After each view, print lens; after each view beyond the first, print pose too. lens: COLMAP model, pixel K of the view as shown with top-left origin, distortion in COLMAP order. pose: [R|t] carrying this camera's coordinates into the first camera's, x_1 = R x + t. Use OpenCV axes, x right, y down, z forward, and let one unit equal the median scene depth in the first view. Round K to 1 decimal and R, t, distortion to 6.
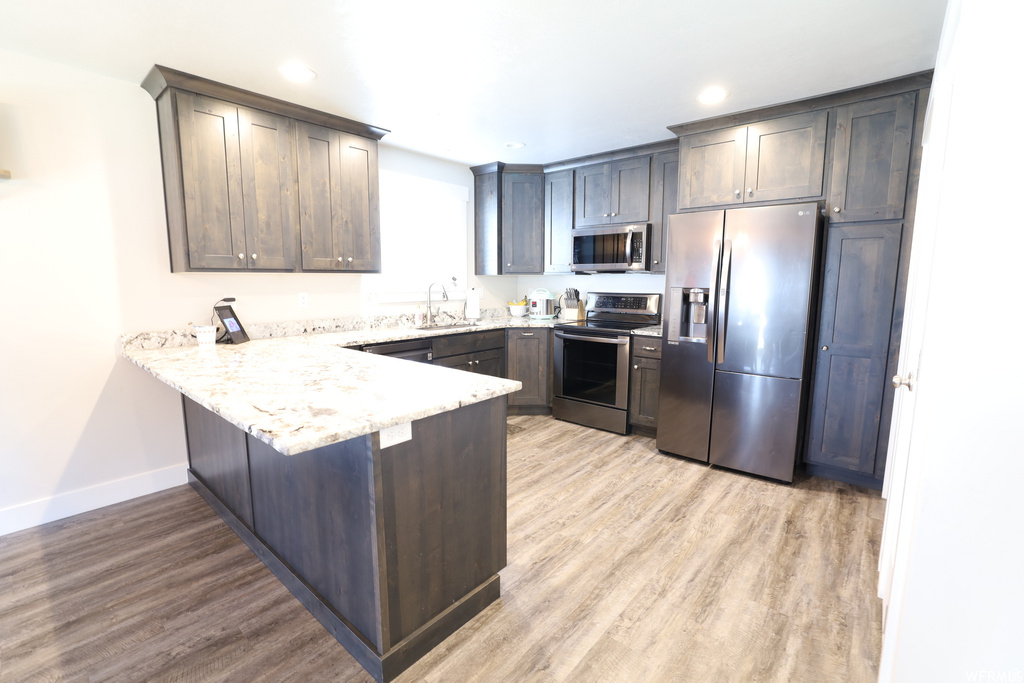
lens RADIAL K [[440.6, 0, 514.8], [0, 440.6, 343.1], [0, 0, 1]] dist [-0.024932, 0.003786]
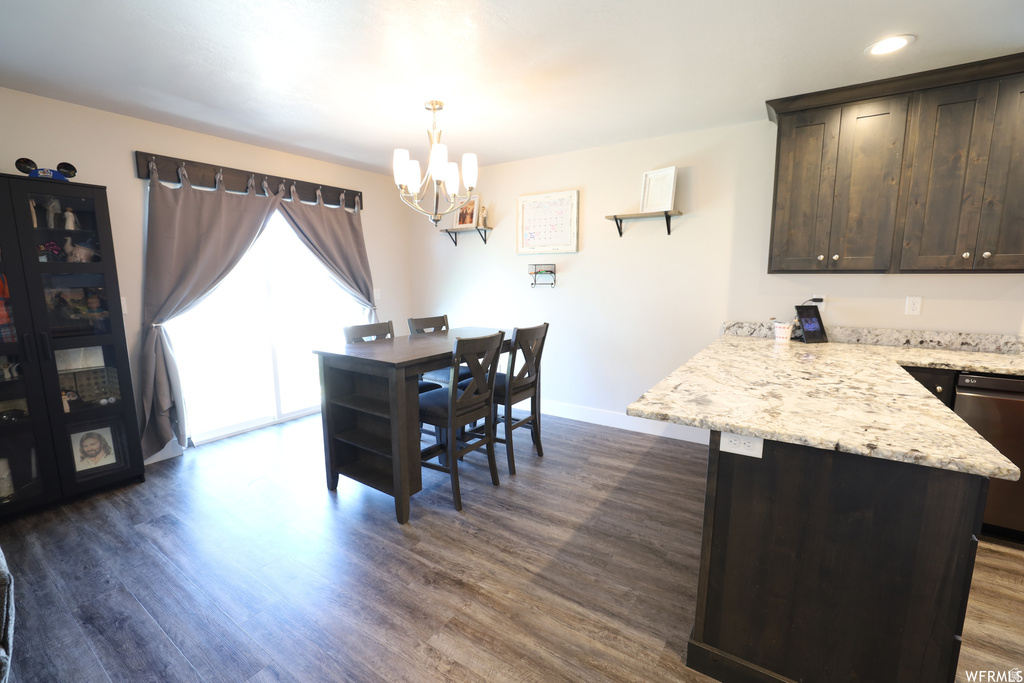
lens RADIAL K [[440.6, 0, 510.7], [0, 440.6, 341.8], [0, 0, 1]] dist [-0.024932, 0.003786]
pose [[0.122527, 0.143321, -0.982062, 0.322674], [-0.138422, 0.982314, 0.126088, -0.037421], [0.982765, 0.120489, 0.140199, 0.182303]]
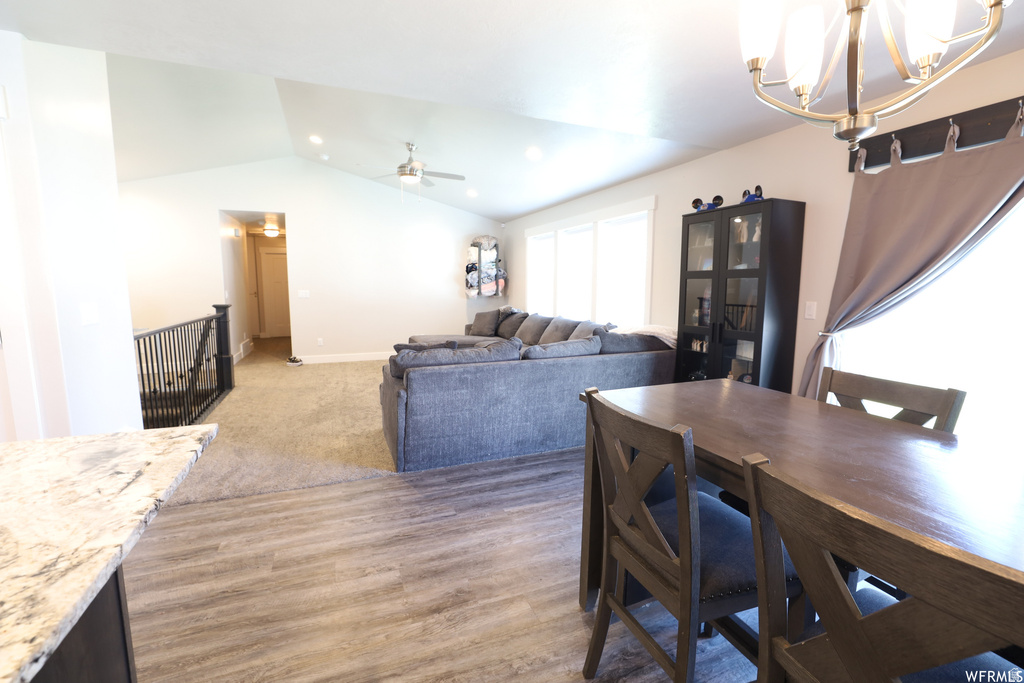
lens RADIAL K [[440.6, 0, 503.9], [0, 440.6, 338.7], [0, 0, 1]] dist [-0.024932, 0.003786]
pose [[-0.882838, -0.063405, 0.465378, -0.758680], [0.060017, 0.967494, 0.245670, -0.102508], [-0.465827, 0.244818, -0.850335, 0.685473]]
